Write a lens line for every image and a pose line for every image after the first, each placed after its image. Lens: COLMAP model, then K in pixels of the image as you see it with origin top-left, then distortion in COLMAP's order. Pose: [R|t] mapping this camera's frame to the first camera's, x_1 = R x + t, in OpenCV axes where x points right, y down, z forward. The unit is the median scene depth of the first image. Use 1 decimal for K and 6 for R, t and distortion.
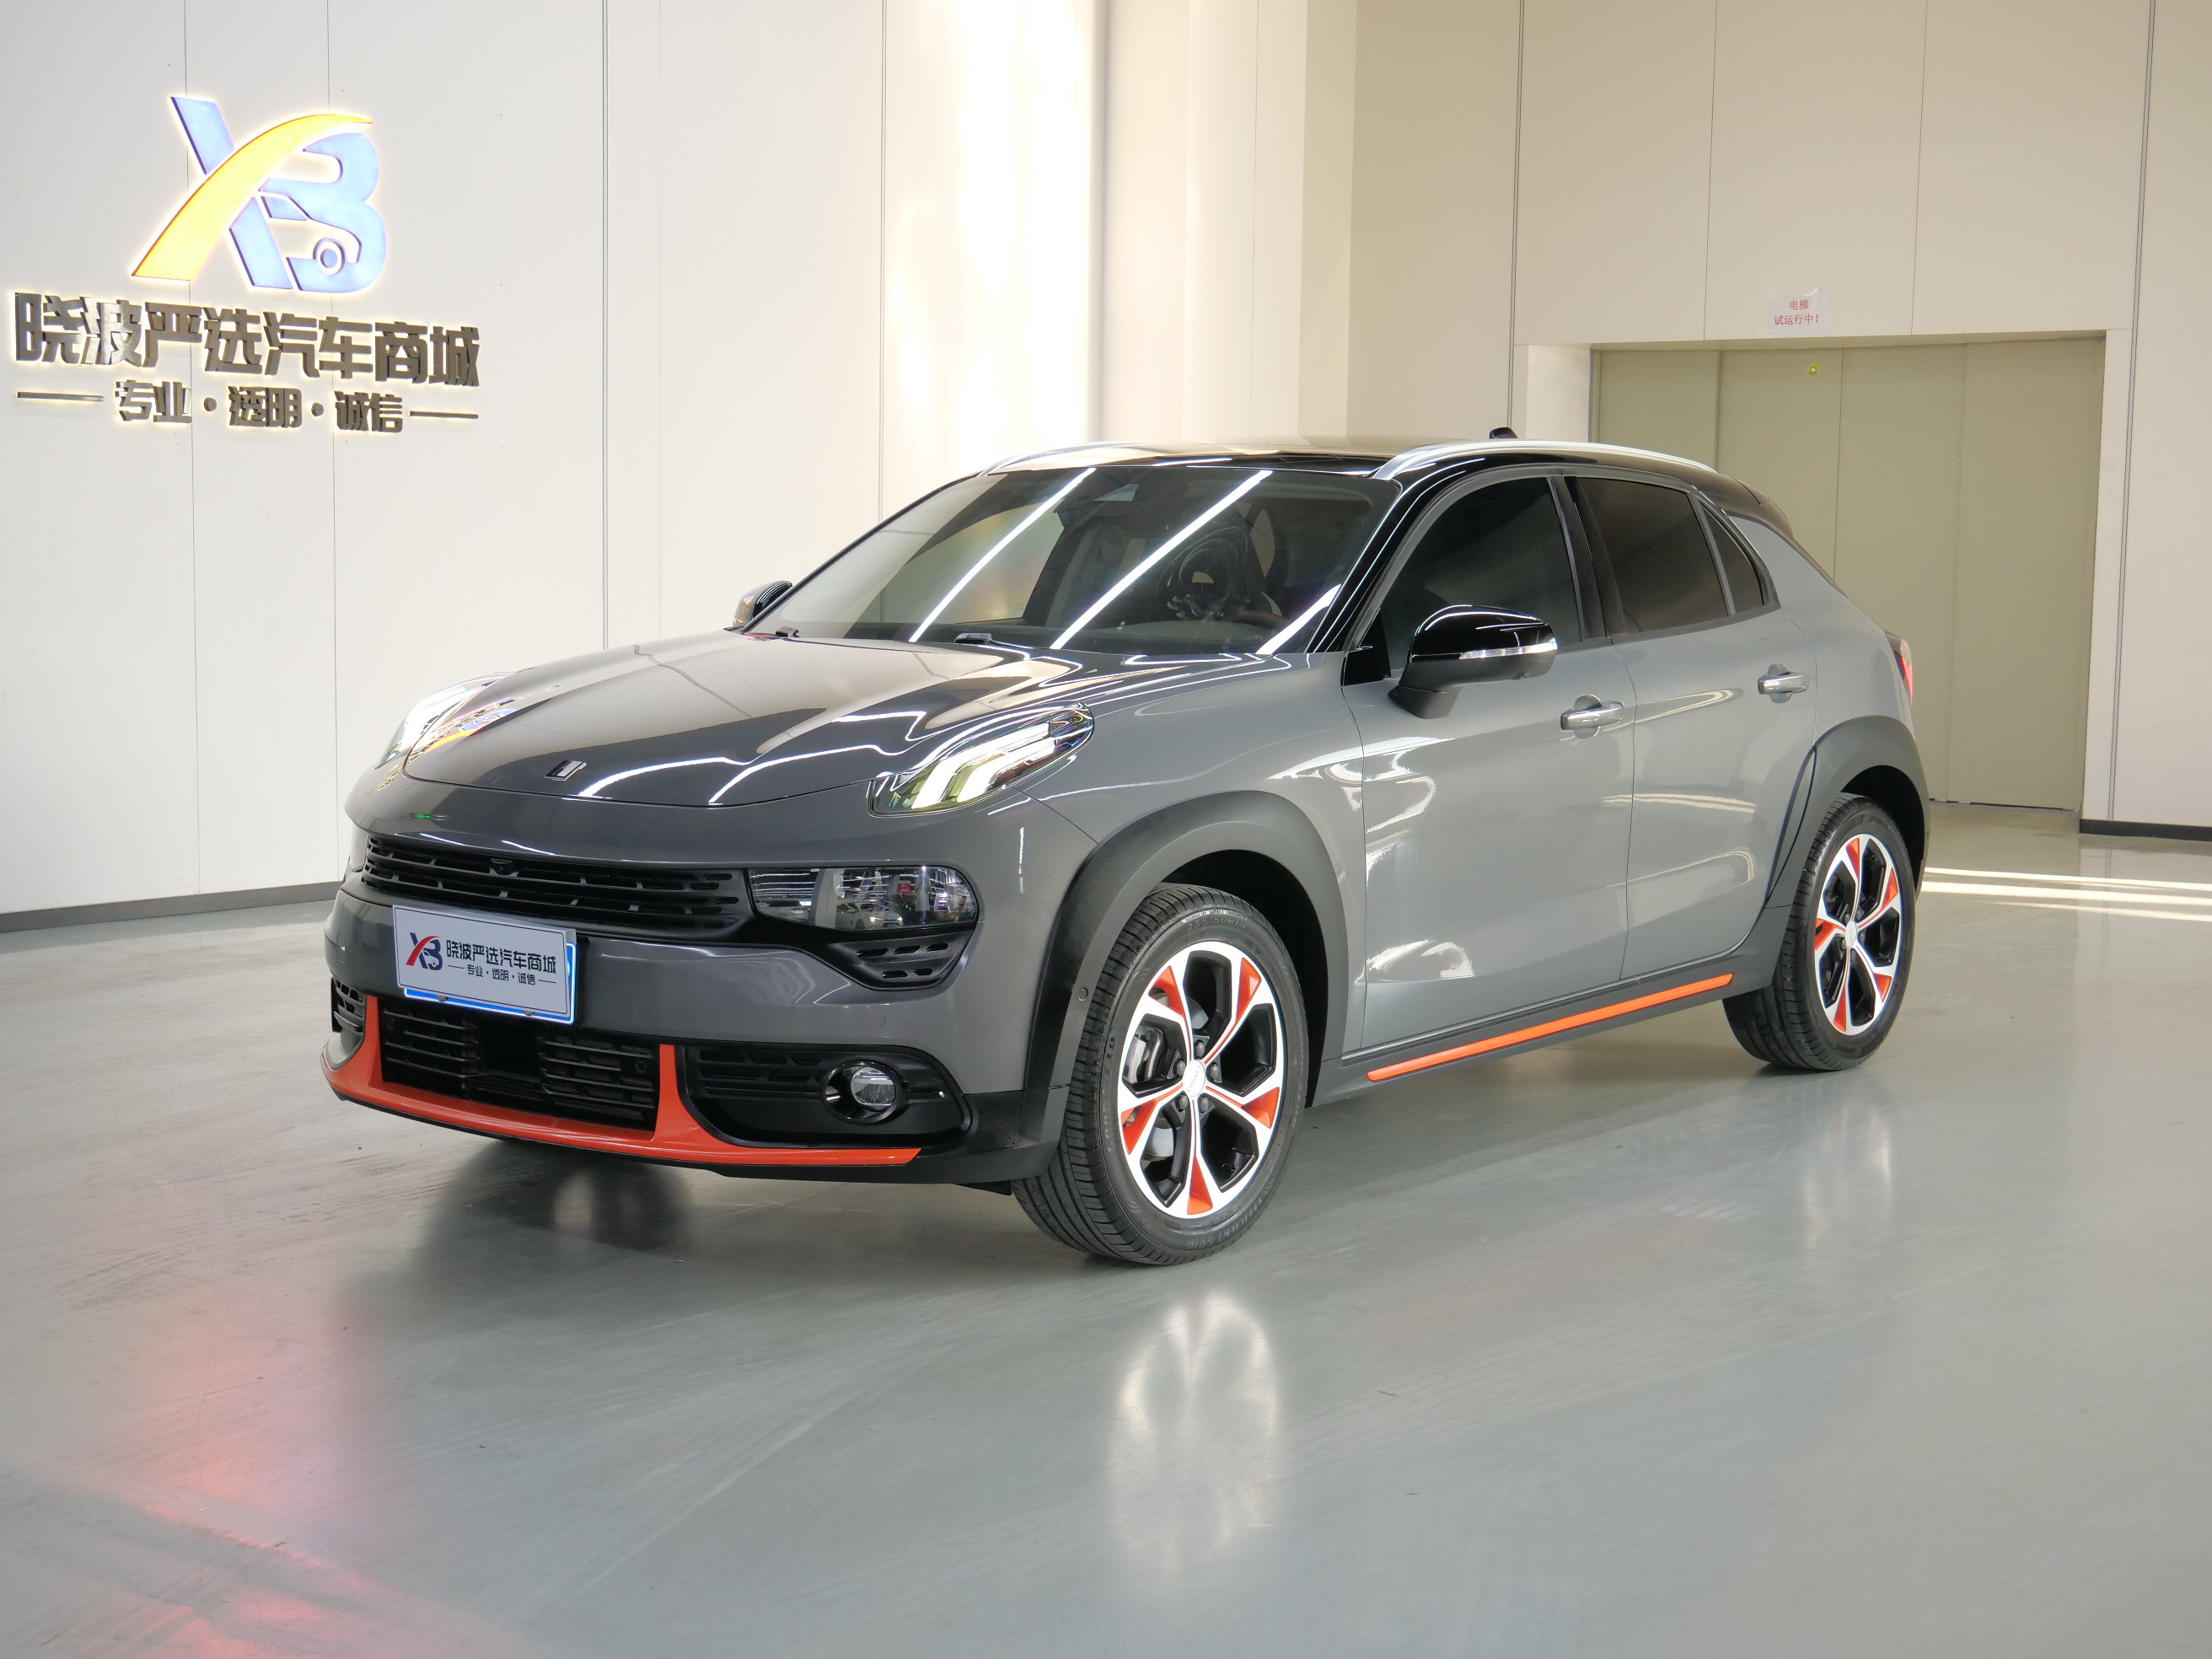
lens RADIAL K [[3026.9, 0, 1121.0], [0, 3026.9, 744.5], [0, 0, 1]] dist [0.055806, 0.000000]
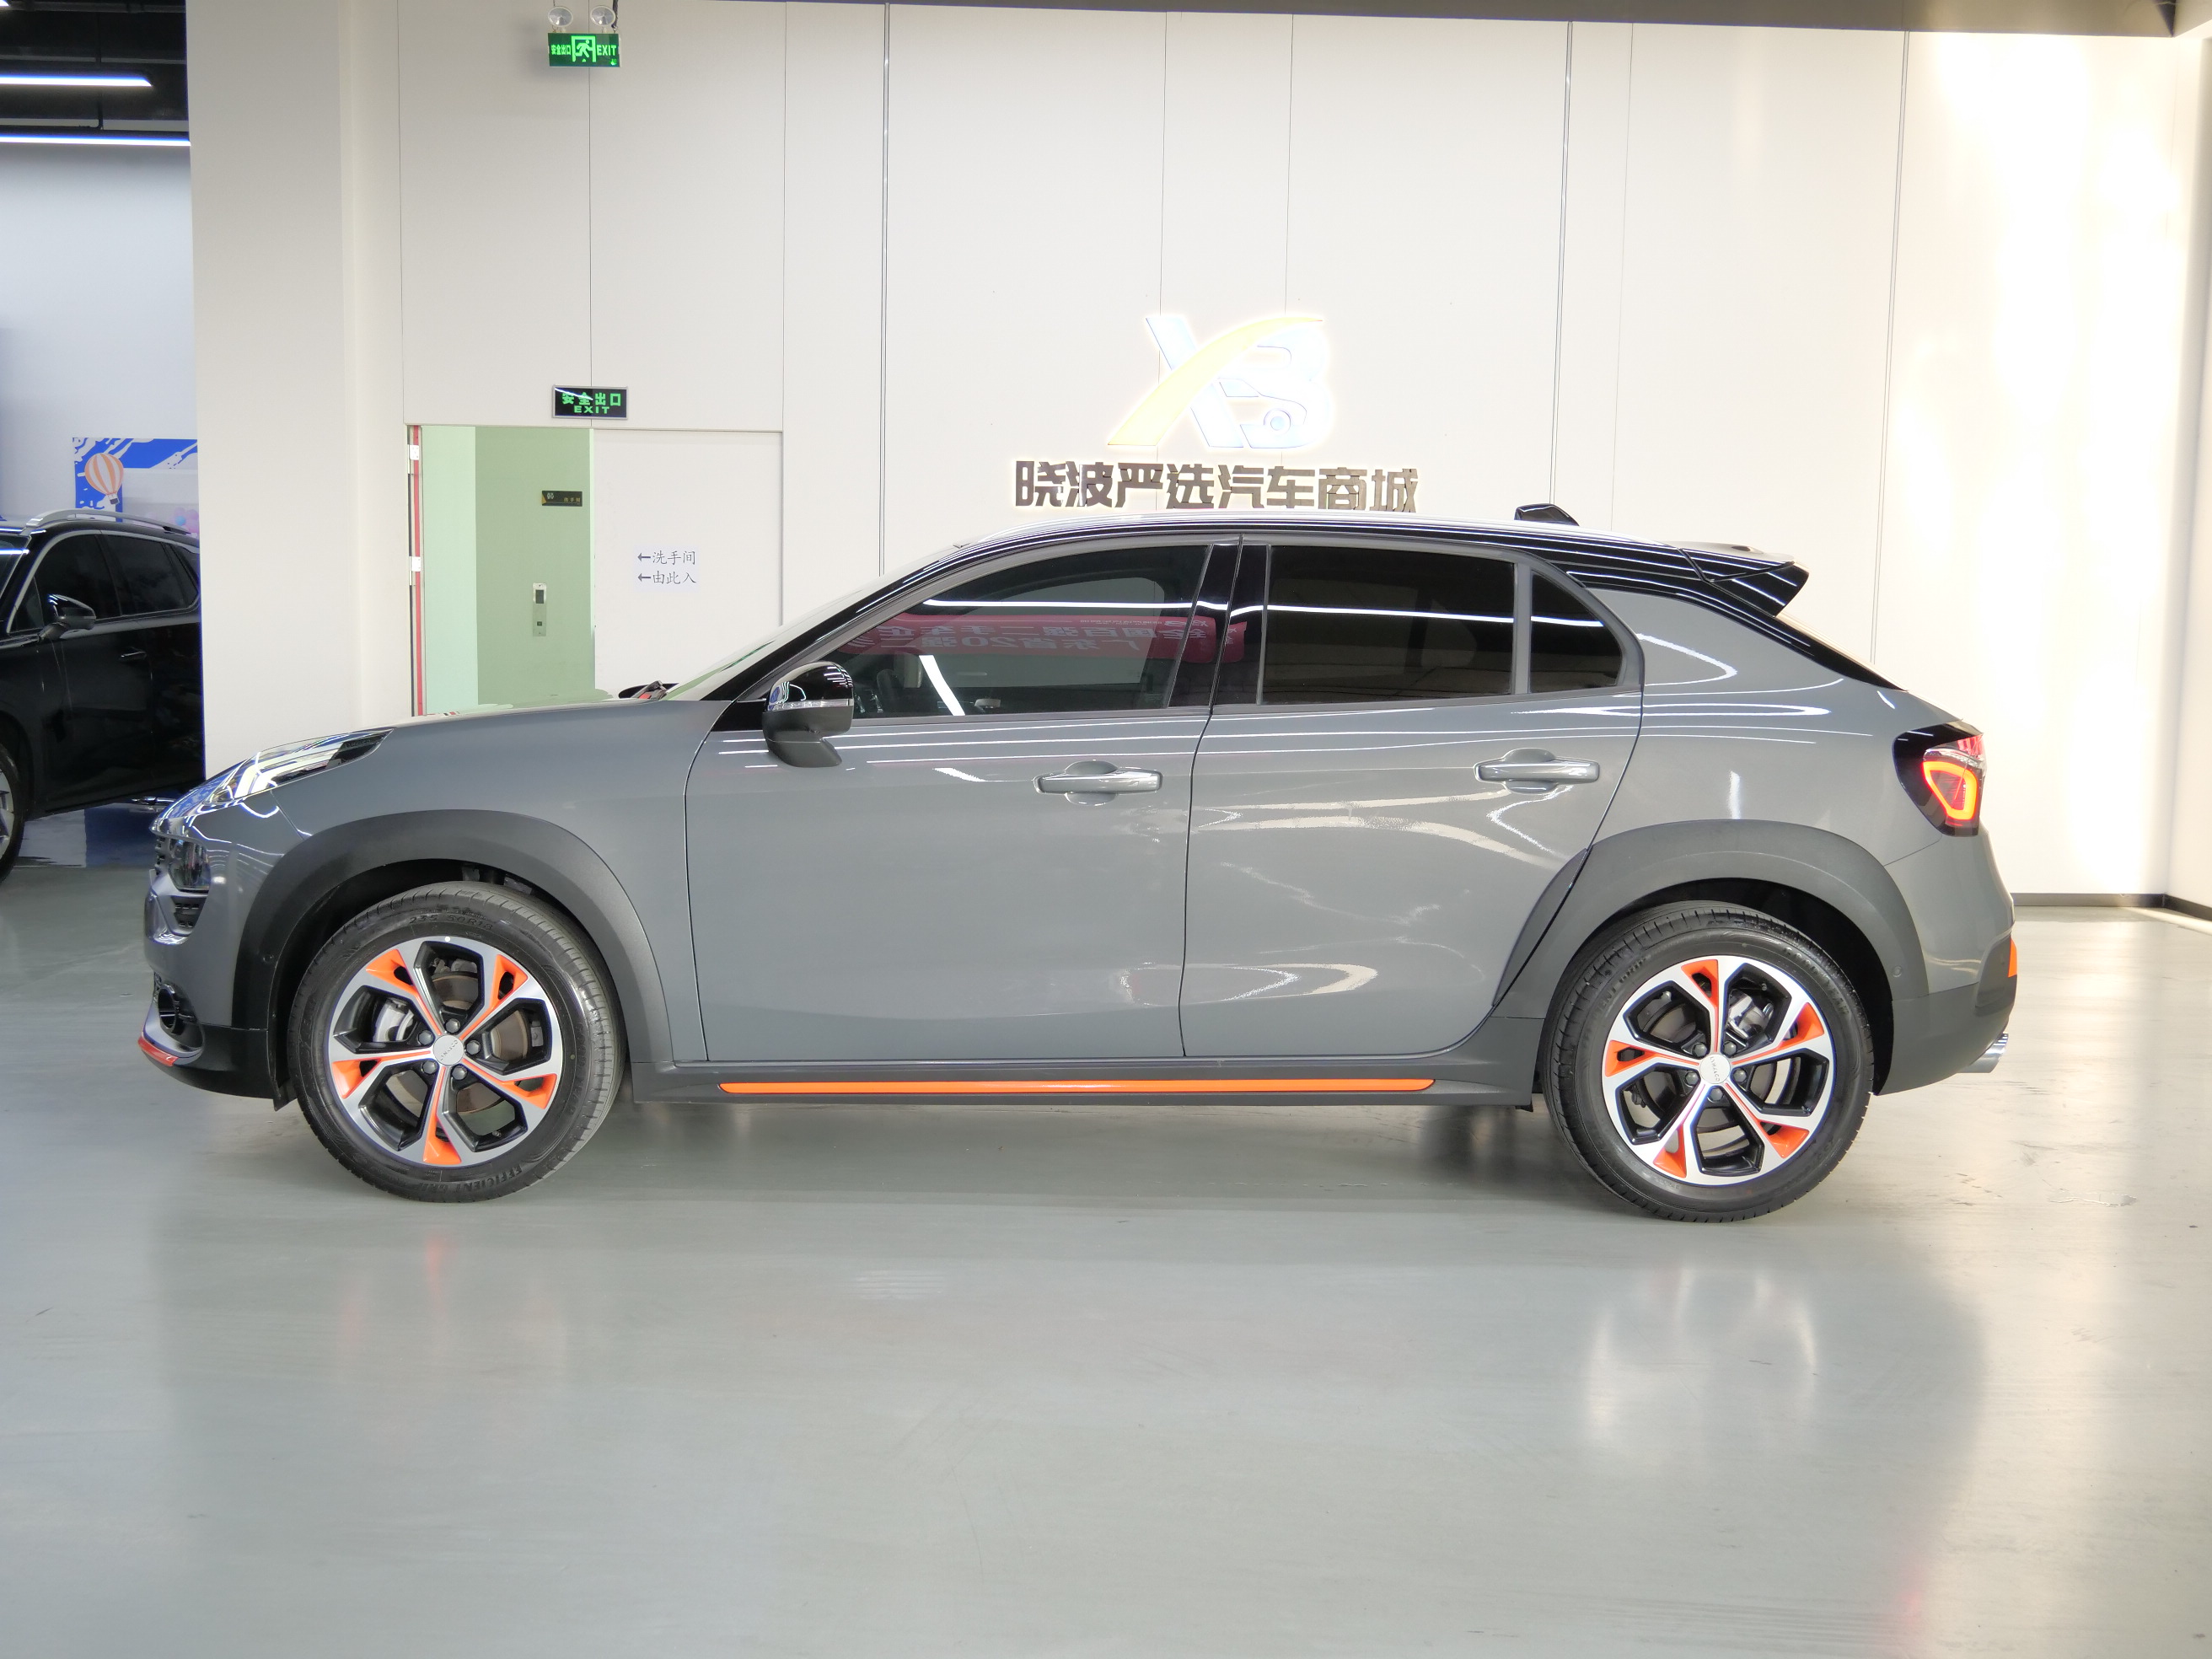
lens RADIAL K [[2057.7, 0, 1097.1], [0, 2057.7, 830.9], [0, 0, 1]] dist [-0.010096, 0.000000]
pose [[0.643301, 0.077551, -0.761676, 0.419780], [-0.066958, 0.996744, 0.044934, -0.014226], [0.762680, 0.022094, 0.646398, 0.361119]]
